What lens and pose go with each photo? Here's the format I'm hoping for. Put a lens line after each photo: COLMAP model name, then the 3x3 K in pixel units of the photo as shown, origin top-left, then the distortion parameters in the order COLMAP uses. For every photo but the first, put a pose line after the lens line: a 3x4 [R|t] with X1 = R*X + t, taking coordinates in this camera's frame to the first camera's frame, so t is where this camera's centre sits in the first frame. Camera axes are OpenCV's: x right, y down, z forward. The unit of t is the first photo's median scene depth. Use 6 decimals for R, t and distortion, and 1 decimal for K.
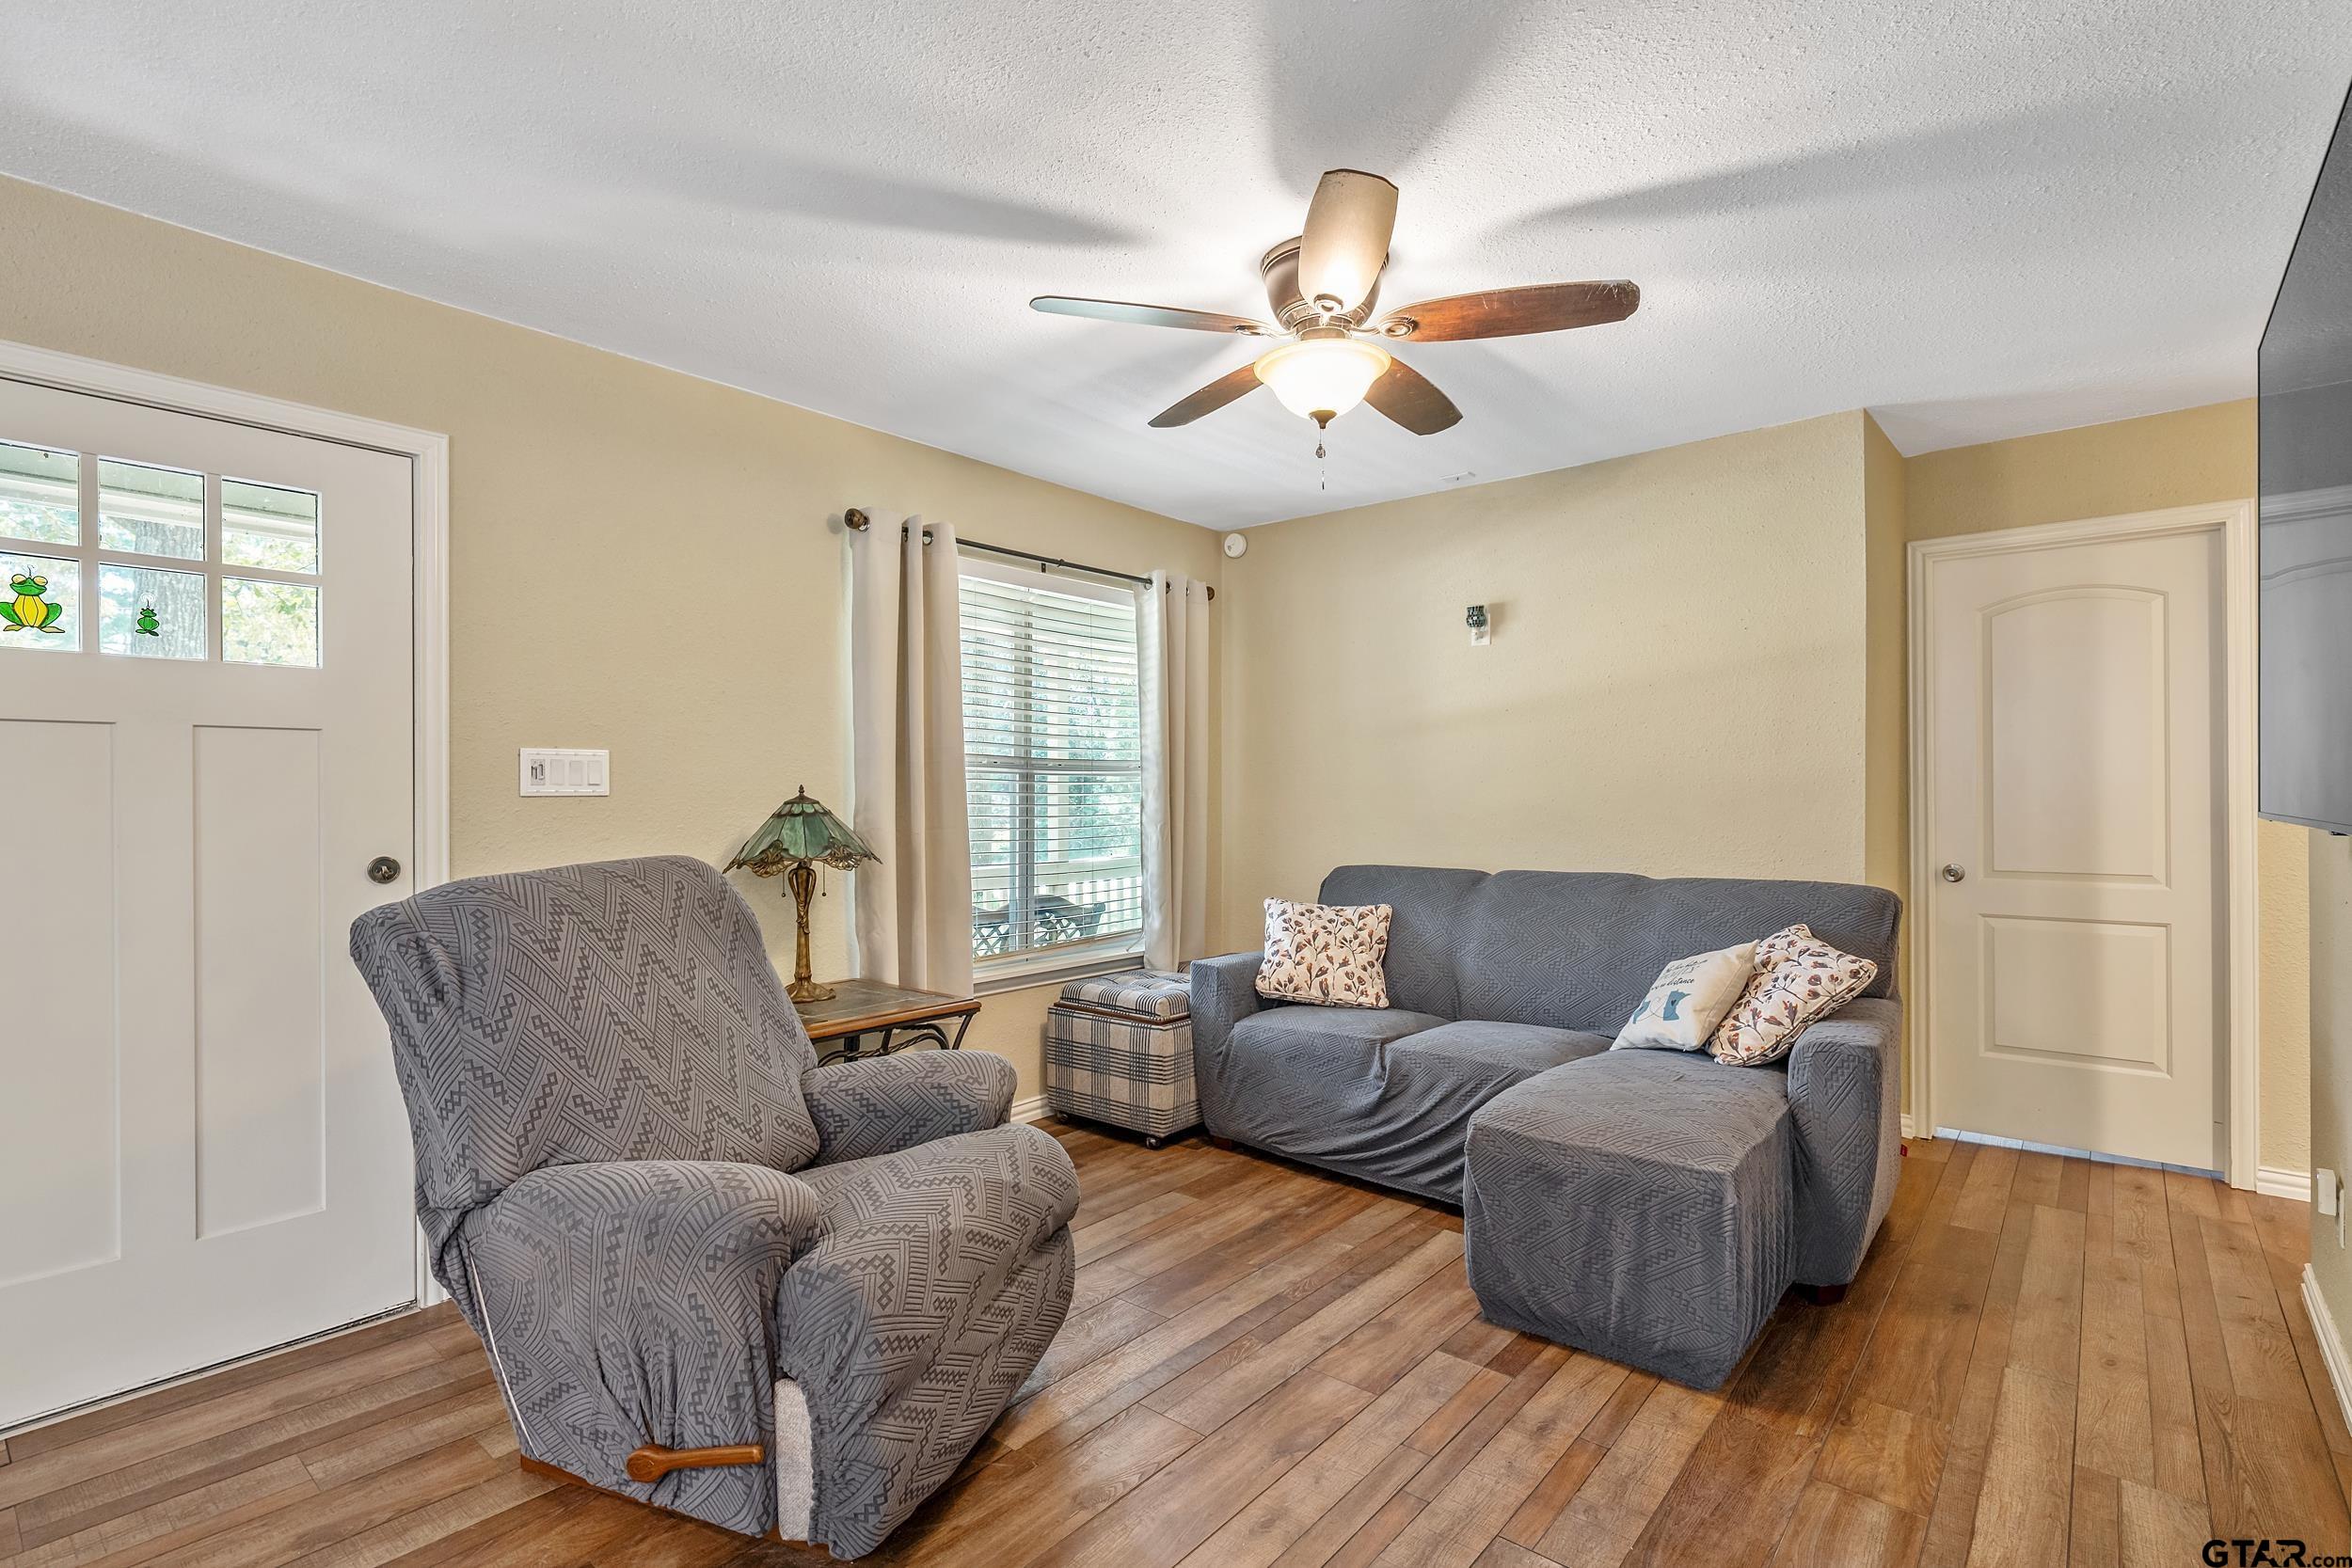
lens RADIAL K [[1101.7, 0, 1176.0], [0, 1101.7, 784.0], [0, 0, 1]] dist [0.002537, 0.000208]
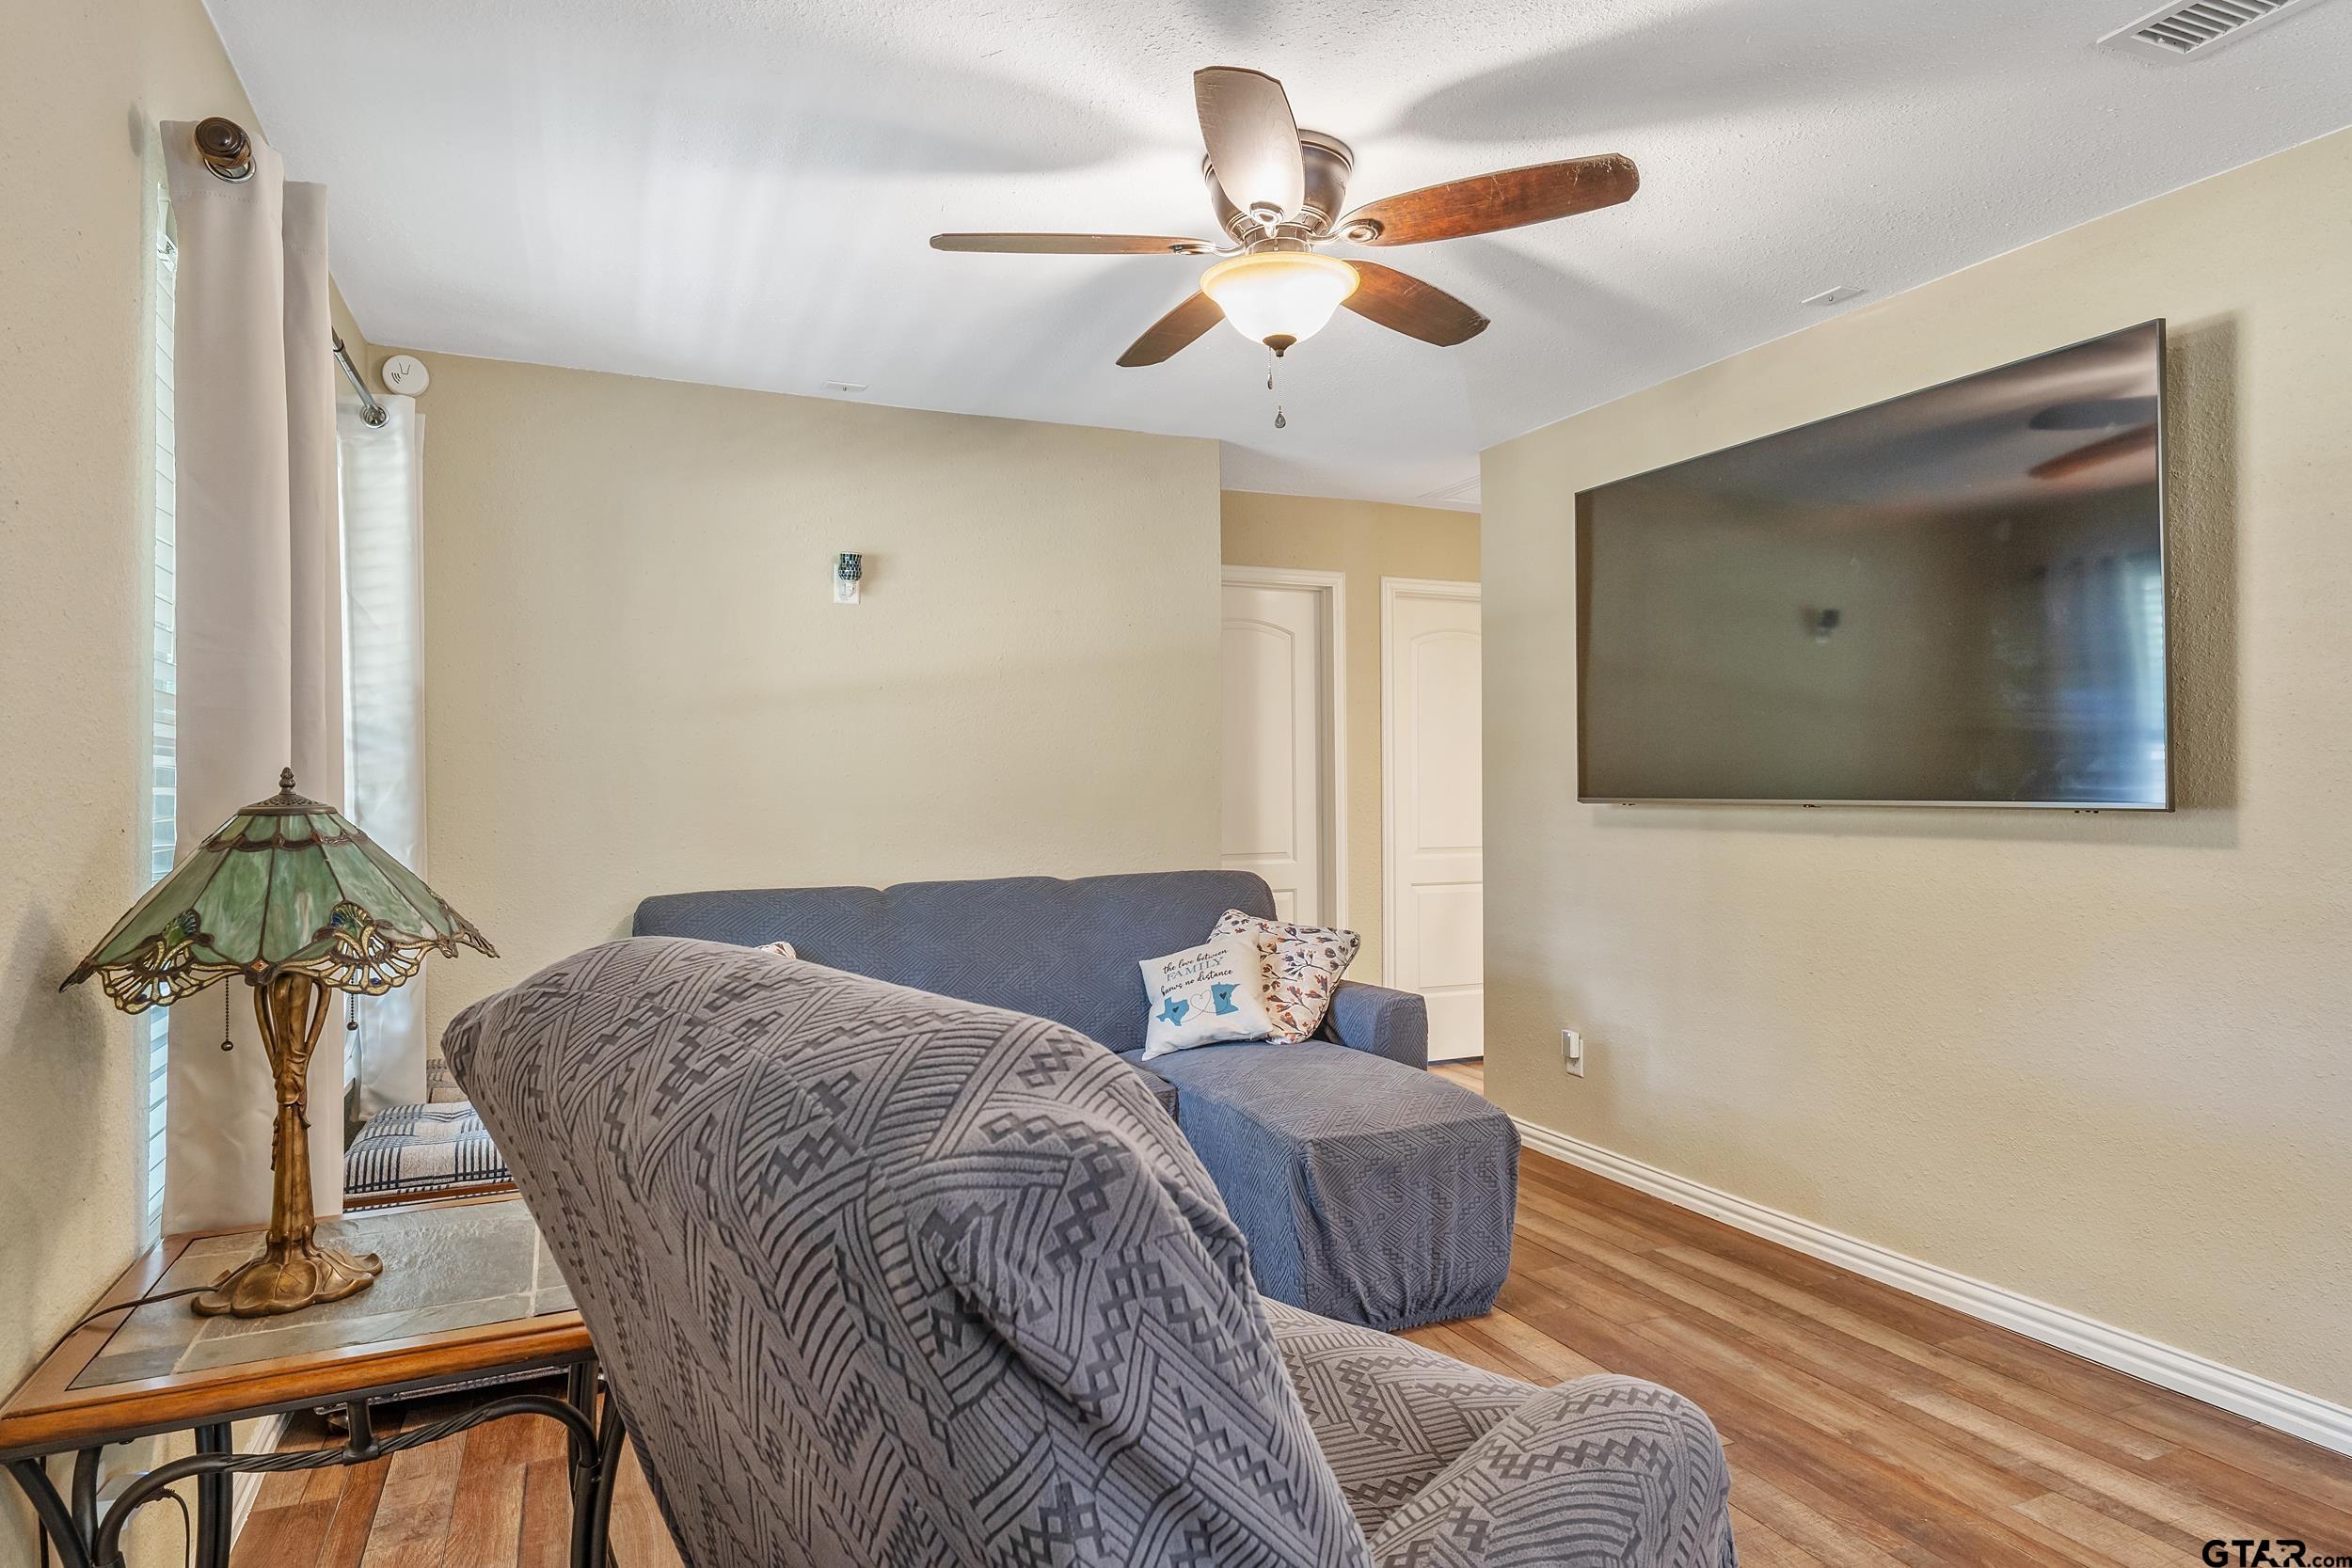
lens RADIAL K [[1342.7, 0, 1176.0], [0, 1342.7, 784.0], [0, 0, 1]] dist [0.047510, 0.000111]
pose [[0.432941, 0.002784, 0.901418, -0.655636], [-0.003146, 0.999994, -0.001577, 0.006144], [-0.901417, -0.002153, 0.432947, 0.488441]]
